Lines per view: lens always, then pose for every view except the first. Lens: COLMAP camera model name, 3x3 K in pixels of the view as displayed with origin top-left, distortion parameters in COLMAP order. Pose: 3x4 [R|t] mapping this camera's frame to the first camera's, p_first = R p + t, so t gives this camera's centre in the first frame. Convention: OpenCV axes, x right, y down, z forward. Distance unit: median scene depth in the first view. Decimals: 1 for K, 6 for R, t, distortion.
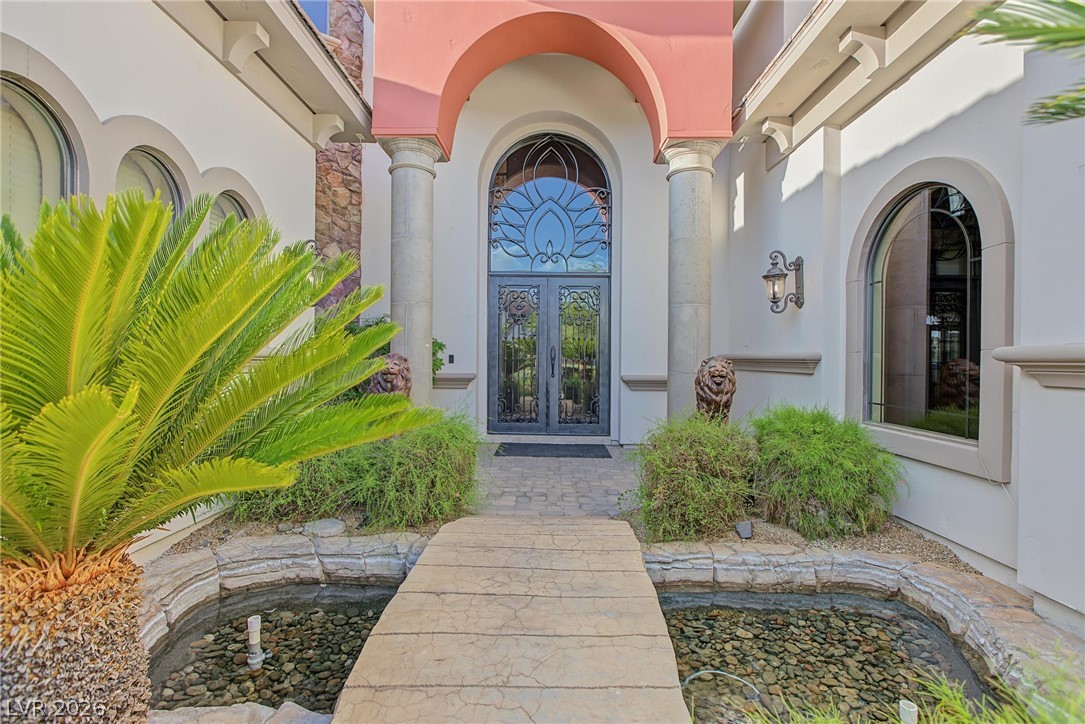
lens RADIAL K [[496.8, 0, 540.8], [0, 496.8, 361.3], [0, 0, 1]] dist [-0.007839, -0.000079]
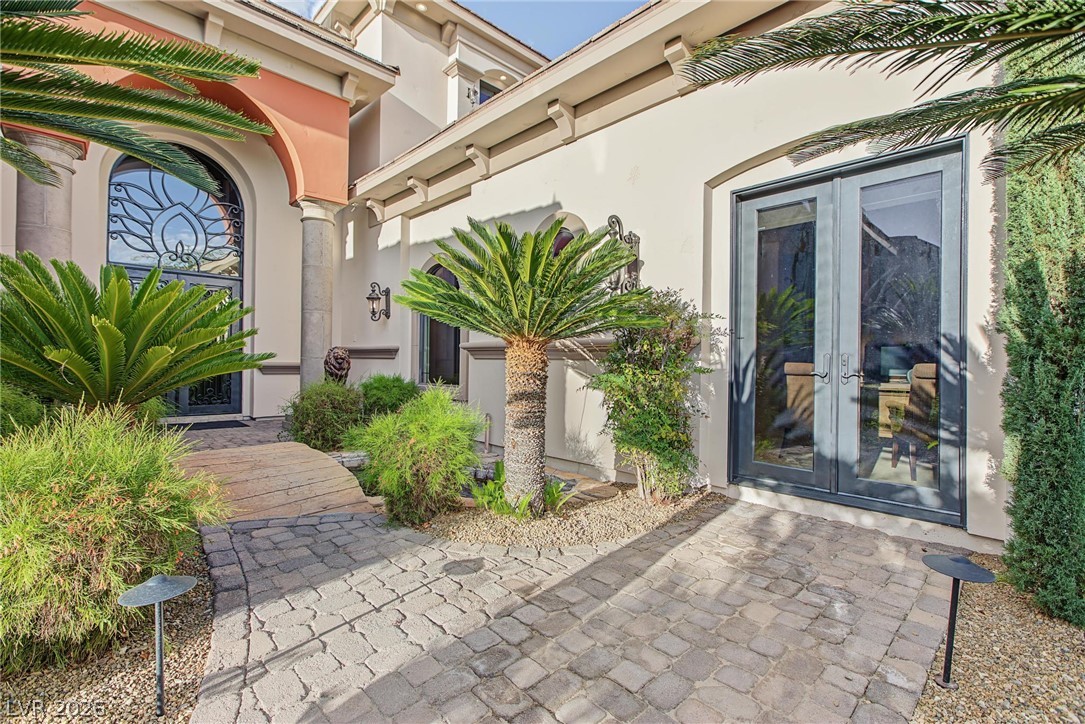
lens RADIAL K [[496.8, 0, 540.8], [0, 496.8, 359.9], [0, 0, 1]] dist [-0.007839, -0.000079]
pose [[0.717162, 0.003870, 0.696896, -0.249983], [-0.004056, 0.999991, -0.001379, 0.028847], [-0.696895, -0.001838, 0.717171, -0.512822]]
